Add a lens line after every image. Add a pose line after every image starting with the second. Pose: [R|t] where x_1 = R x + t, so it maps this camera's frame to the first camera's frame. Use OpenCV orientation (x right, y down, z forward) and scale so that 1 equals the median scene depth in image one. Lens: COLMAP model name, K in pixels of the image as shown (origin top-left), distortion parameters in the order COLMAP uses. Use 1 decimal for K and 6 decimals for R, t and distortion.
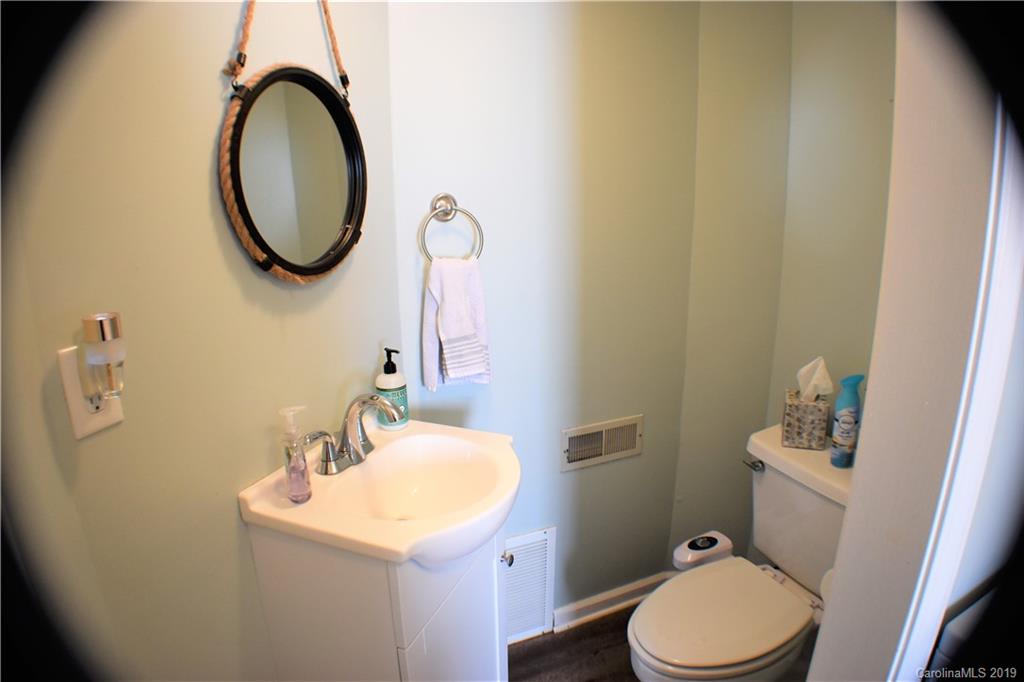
lens RADIAL K [[609.4, 0, 512.0], [0, 609.4, 341.0], [0, 0, 1]] dist [-0.168666, 0.003557]
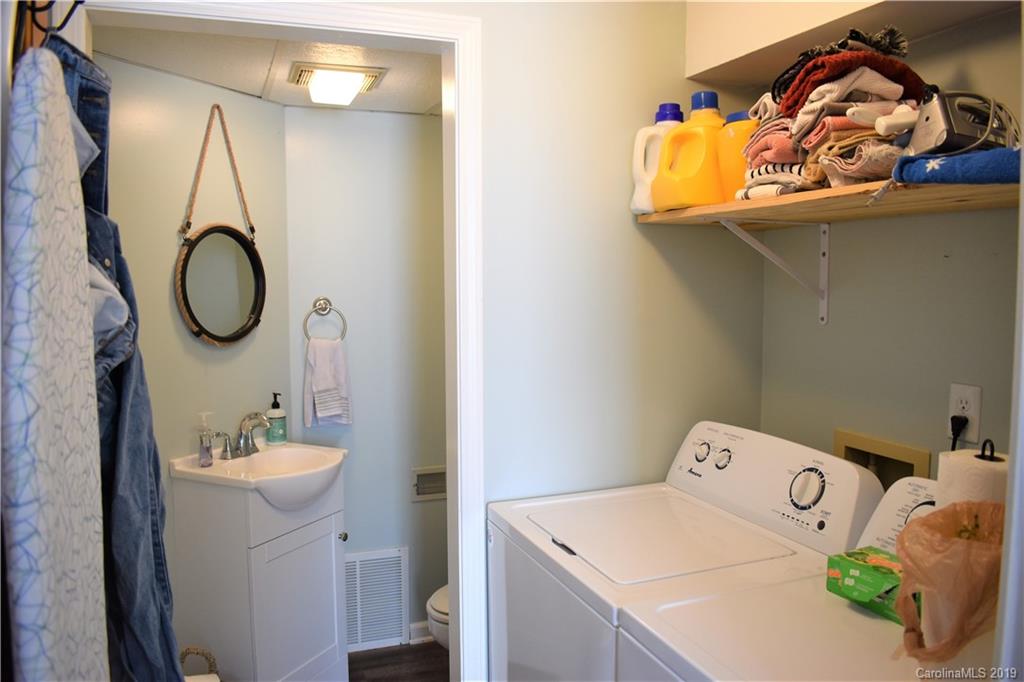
lens RADIAL K [[797.5, 0, 512.7], [0, 797.5, 336.6], [0, 0, 1]] dist [-0.094949, 0.013484]
pose [[0.998293, 0.011332, -0.057301, 0.575140], [-0.021614, 0.983031, -0.182163, 0.249243], [0.054264, 0.183090, 0.981597, -1.104415]]
